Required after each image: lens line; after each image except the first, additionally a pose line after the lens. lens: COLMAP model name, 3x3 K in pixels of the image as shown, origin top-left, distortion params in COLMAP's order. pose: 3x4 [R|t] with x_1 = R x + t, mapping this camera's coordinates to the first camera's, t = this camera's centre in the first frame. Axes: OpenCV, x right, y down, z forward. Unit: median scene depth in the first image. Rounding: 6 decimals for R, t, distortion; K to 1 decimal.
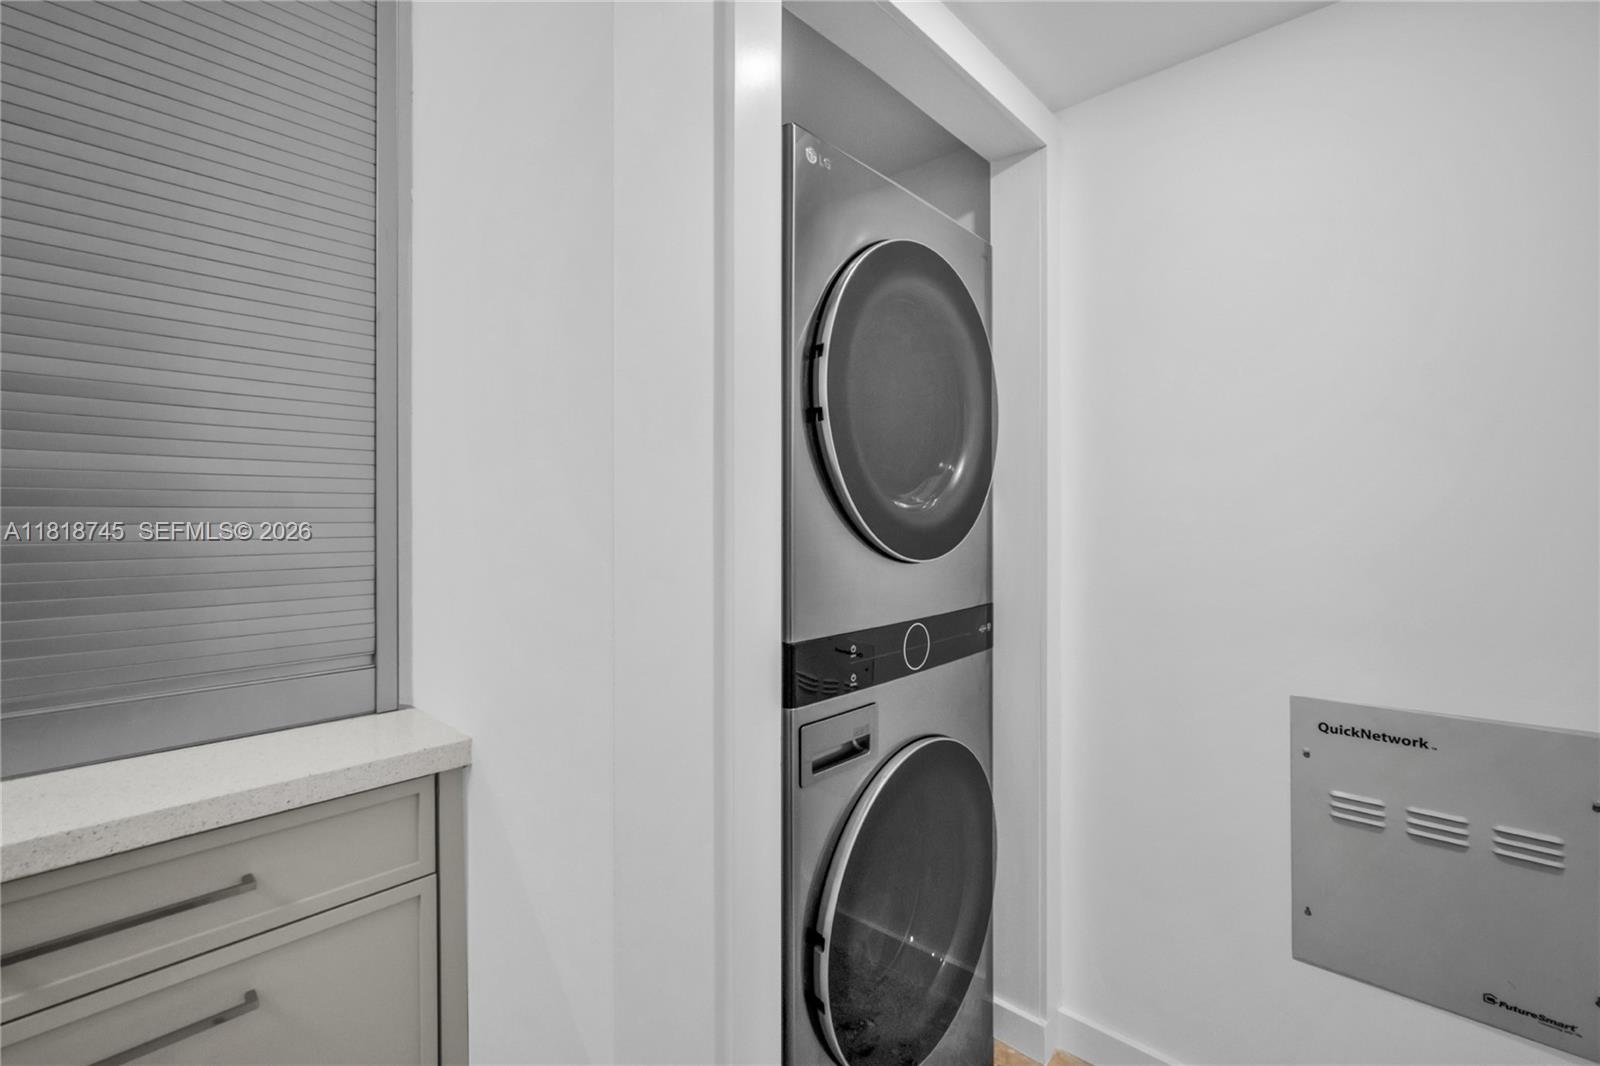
lens RADIAL K [[702.8, 0, 802.5], [0, 702.8, 519.1], [0, 0, 1]] dist [-0.015036, 0.006954]
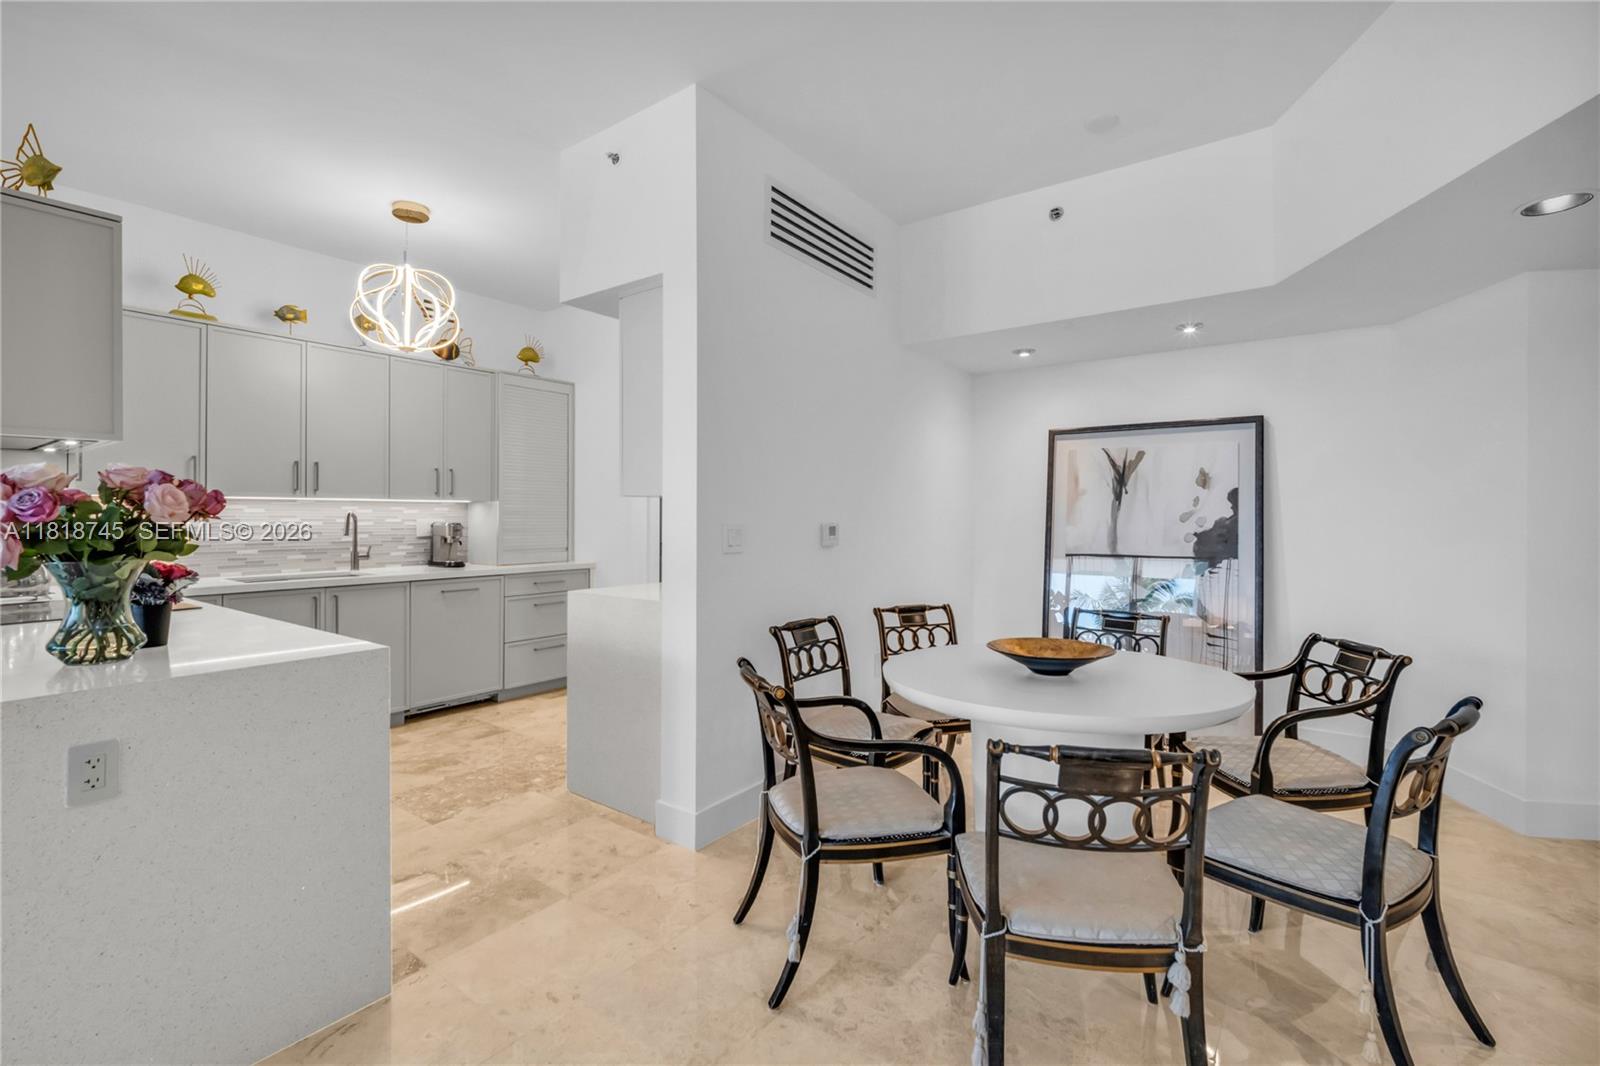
lens RADIAL K [[702.8, 0, 802.5], [0, 702.8, 519.1], [0, 0, 1]] dist [-0.015036, 0.006954]
pose [[0.993440, 0.007878, 0.114087, 0.399431], [-0.008226, 0.999963, 0.002580, -0.015348], [-0.114063, -0.003502, 0.993467, -3.989769]]
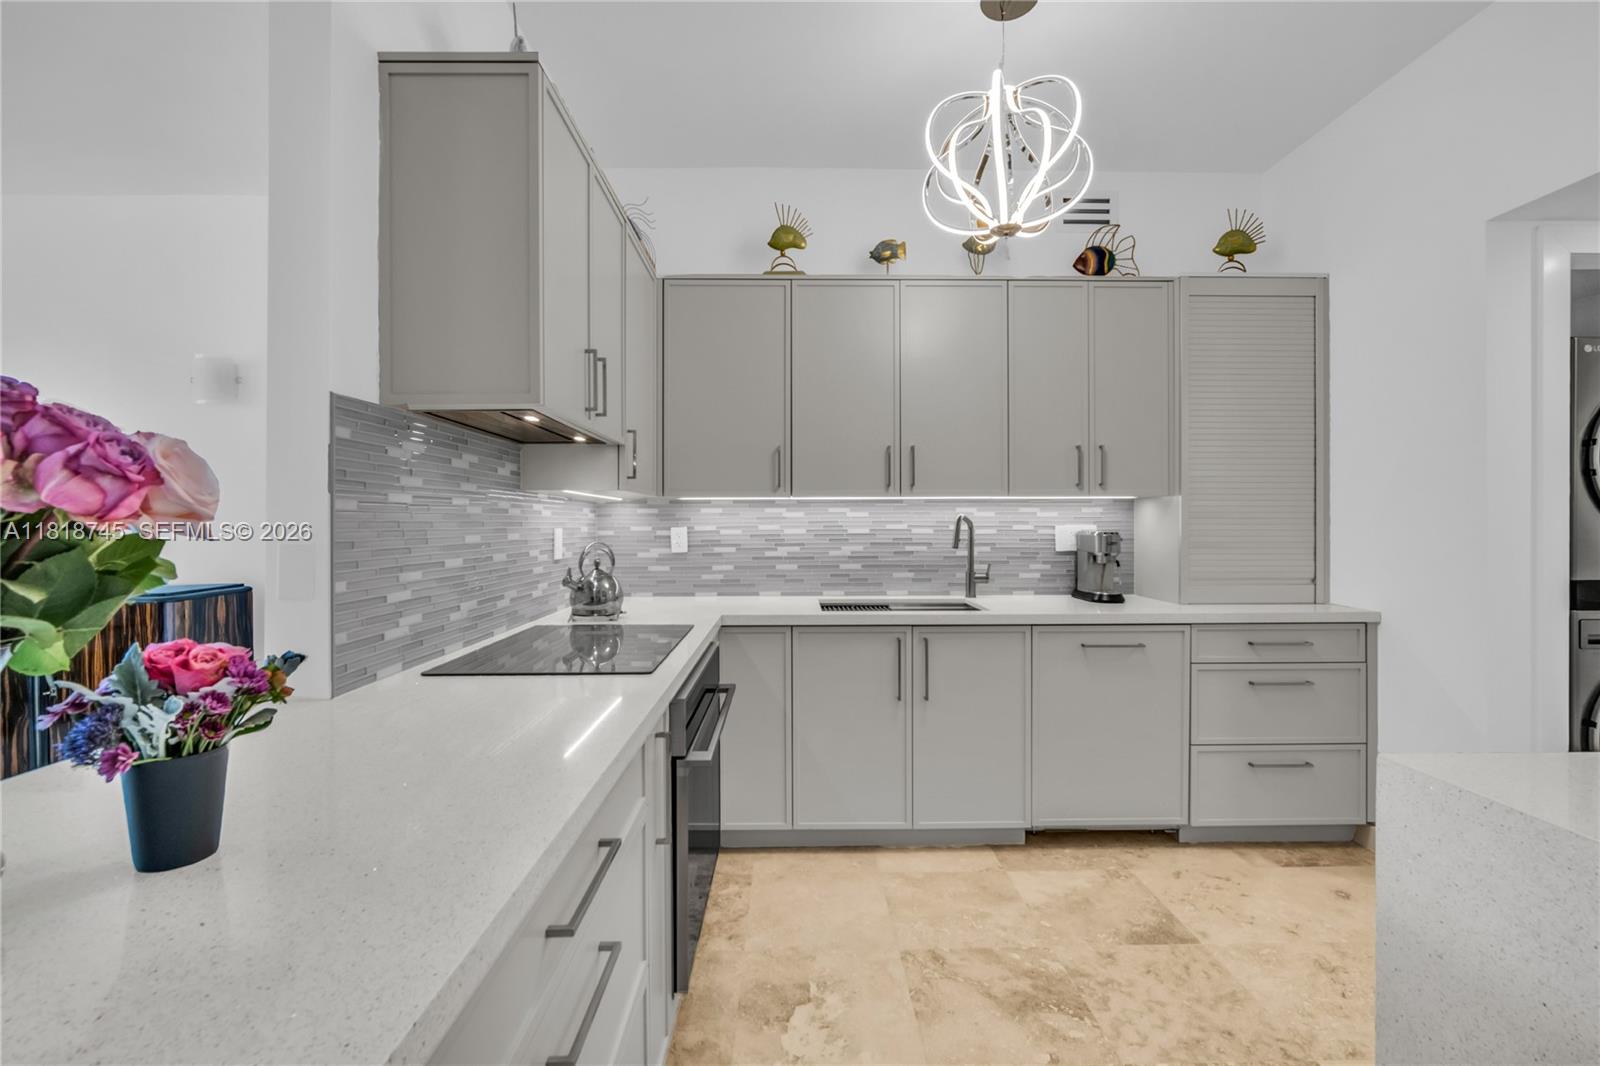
lens RADIAL K [[702.8, 0, 802.5], [0, 702.8, 519.1], [0, 0, 1]] dist [-0.015036, 0.006954]
pose [[0.690474, 0.003488, -0.723349, -0.101886], [-0.003738, 0.999992, 0.001254, -0.010210], [0.723348, 0.001838, 0.690481, -2.152246]]
